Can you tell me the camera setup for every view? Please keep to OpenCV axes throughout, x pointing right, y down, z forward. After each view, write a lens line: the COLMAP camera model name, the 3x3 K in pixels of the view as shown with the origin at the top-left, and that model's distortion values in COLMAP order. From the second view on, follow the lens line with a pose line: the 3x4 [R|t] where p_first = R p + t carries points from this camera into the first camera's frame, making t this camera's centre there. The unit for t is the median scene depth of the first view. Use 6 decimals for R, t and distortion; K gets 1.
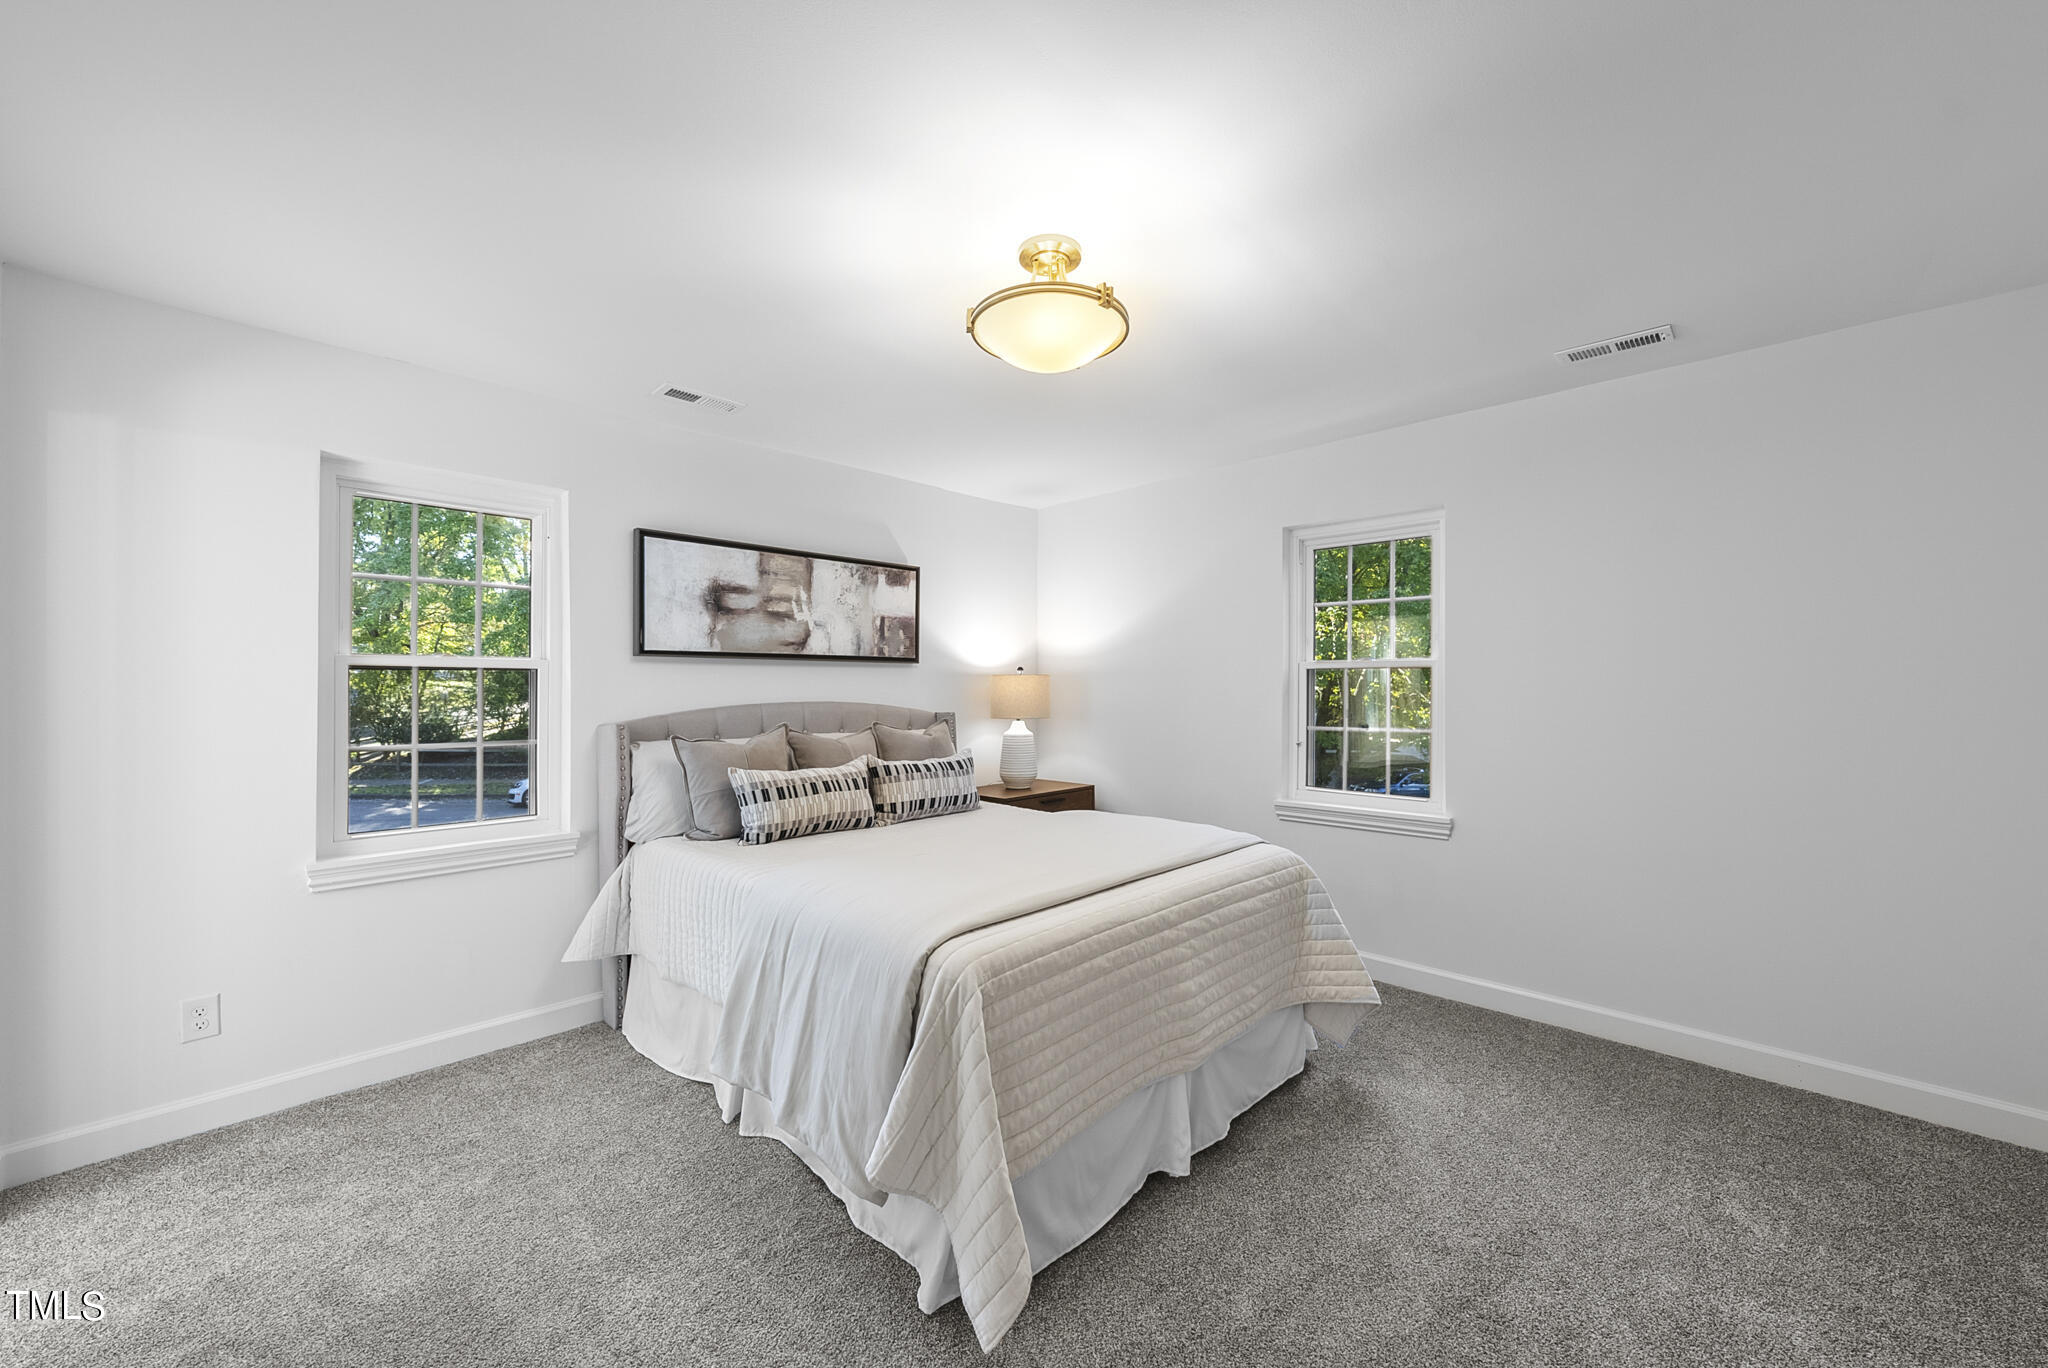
lens RADIAL K [[800.9, 0, 1035.9], [0, 800.9, 683.9], [0, 0, 1]] dist [-0.001319, -0.000217]
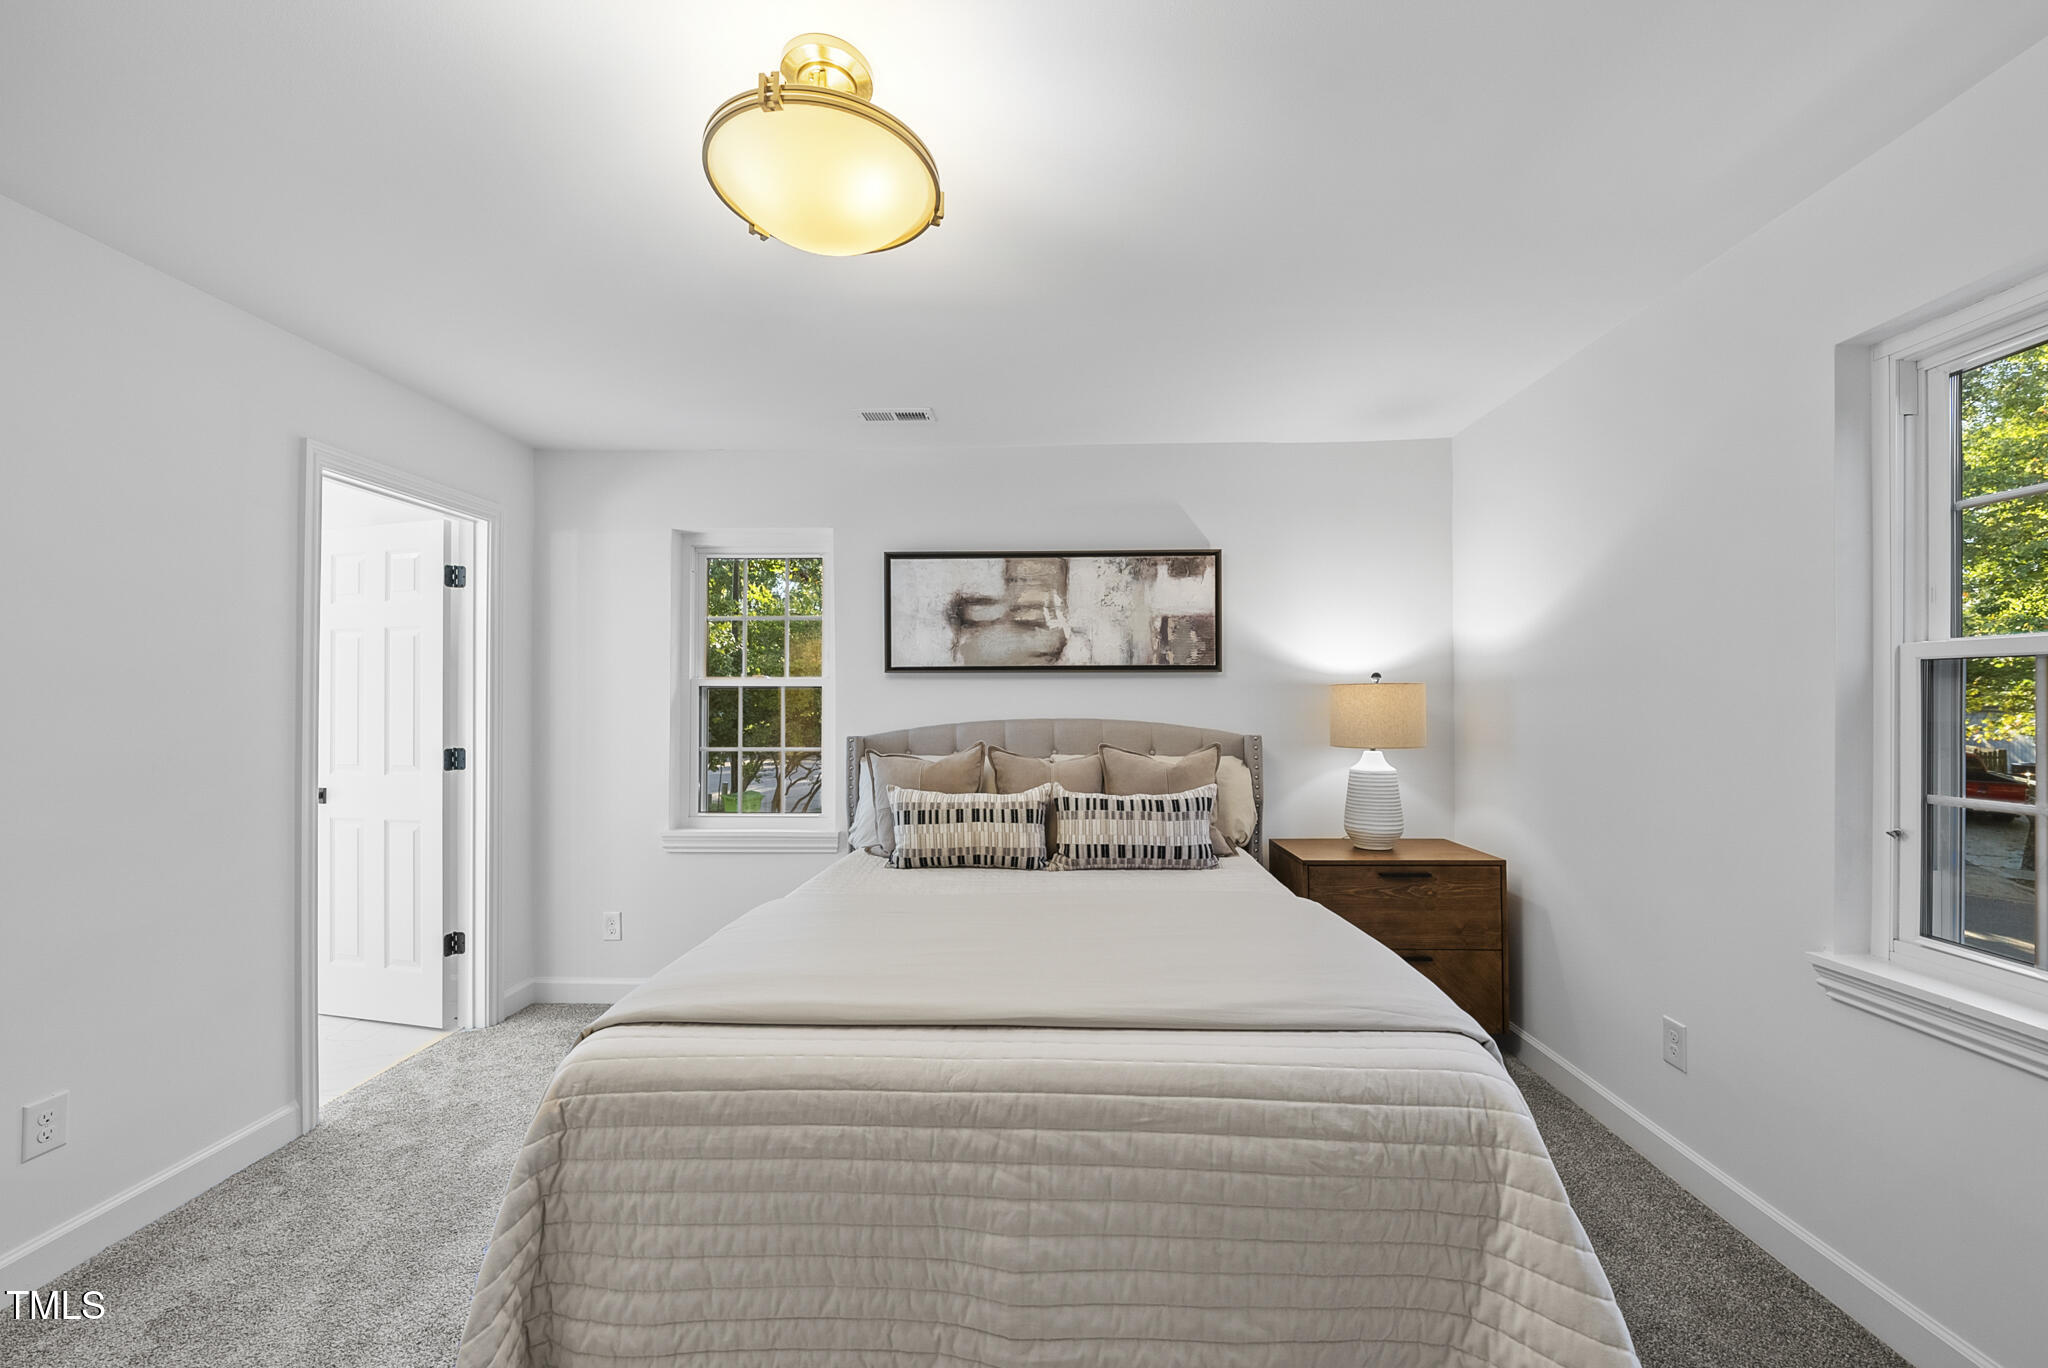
lens RADIAL K [[800.9, 0, 1025.6], [0, 800.9, 694.0], [0, 0, 1]] dist [-0.001319, -0.000217]
pose [[0.654019, -0.007534, -0.756441, 0.397709], [0.003584, 0.999970, -0.006861, 0.000993], [0.756470, 0.001776, 0.654026, 0.418833]]
